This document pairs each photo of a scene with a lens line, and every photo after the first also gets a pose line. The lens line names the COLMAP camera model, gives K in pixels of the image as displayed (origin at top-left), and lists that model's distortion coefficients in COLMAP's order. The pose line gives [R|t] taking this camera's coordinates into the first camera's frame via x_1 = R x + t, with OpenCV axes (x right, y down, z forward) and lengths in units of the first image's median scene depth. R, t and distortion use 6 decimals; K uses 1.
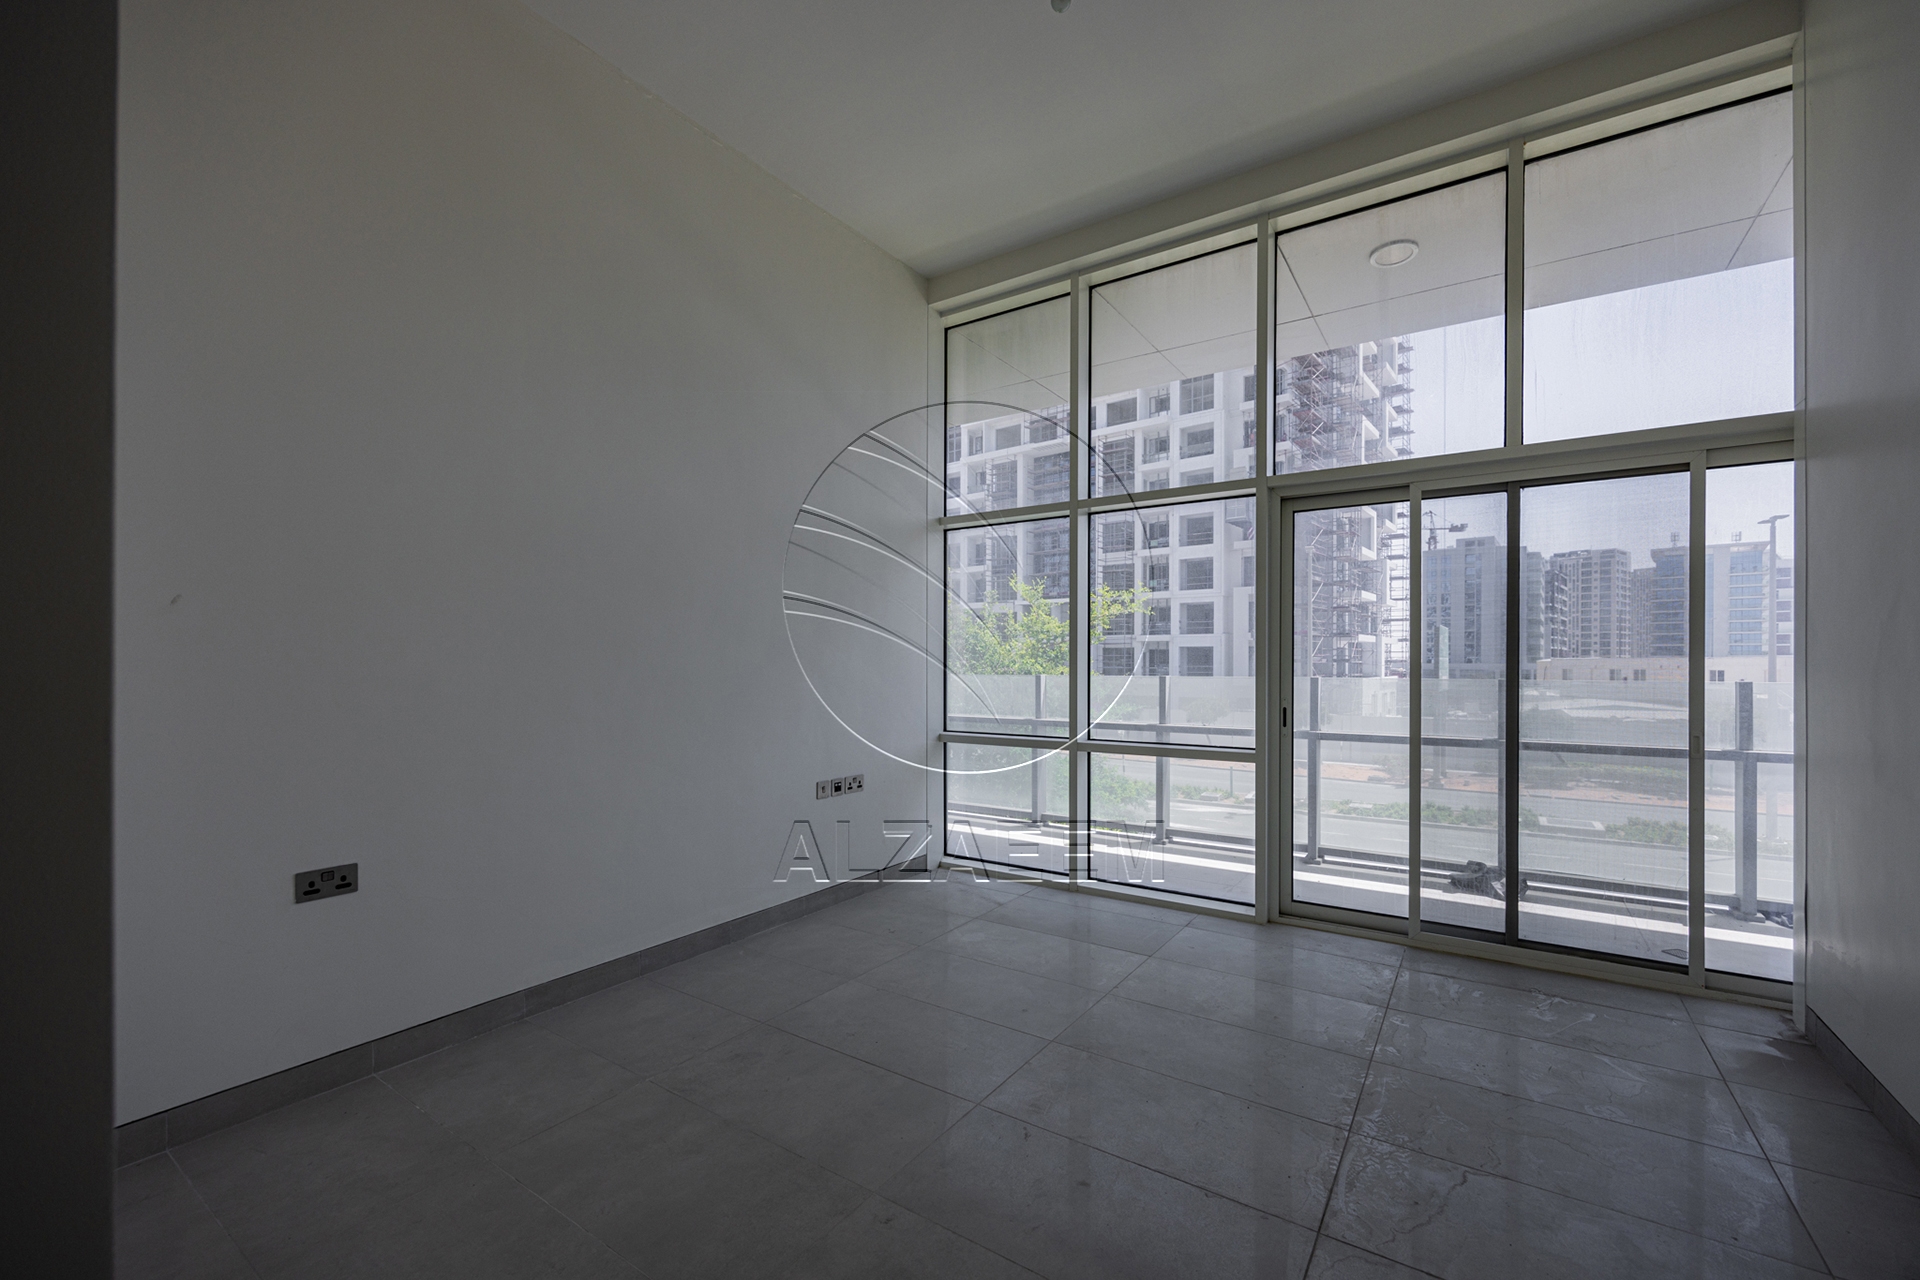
lens RADIAL K [[772.5, 0, 965.4], [0, 772.5, 665.9], [0, 0, 1]] dist [0.002149, -0.000079]
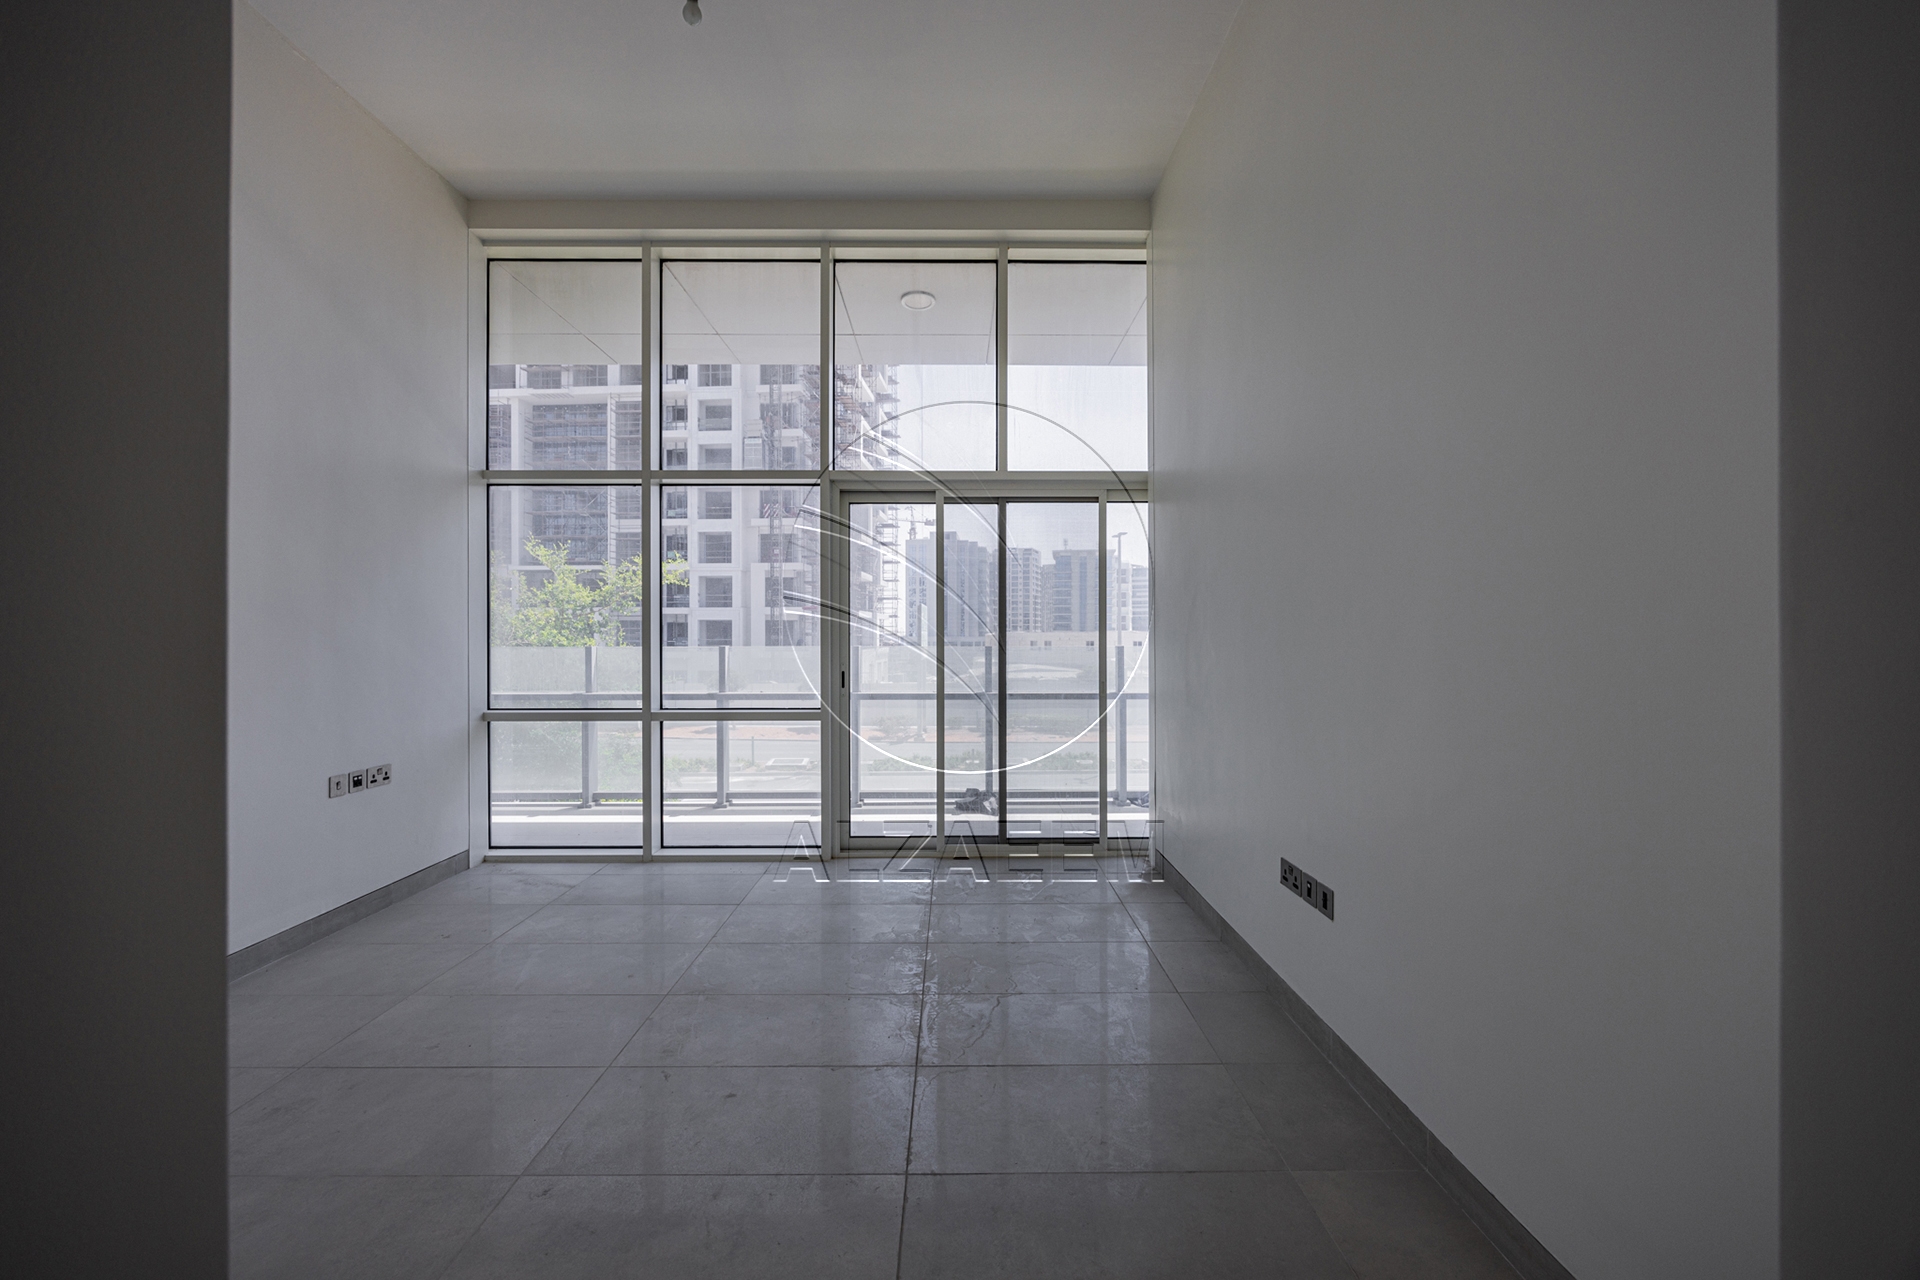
lens RADIAL K [[772.5, 0, 956.1], [0, 772.5, 641.3], [0, 0, 1]] dist [0.002149, -0.000079]
pose [[0.825225, -0.004668, 0.564785, -0.101823], [0.003370, 0.999989, 0.003341, 0.005055], [-0.564794, -0.000854, 0.825232, -0.052413]]
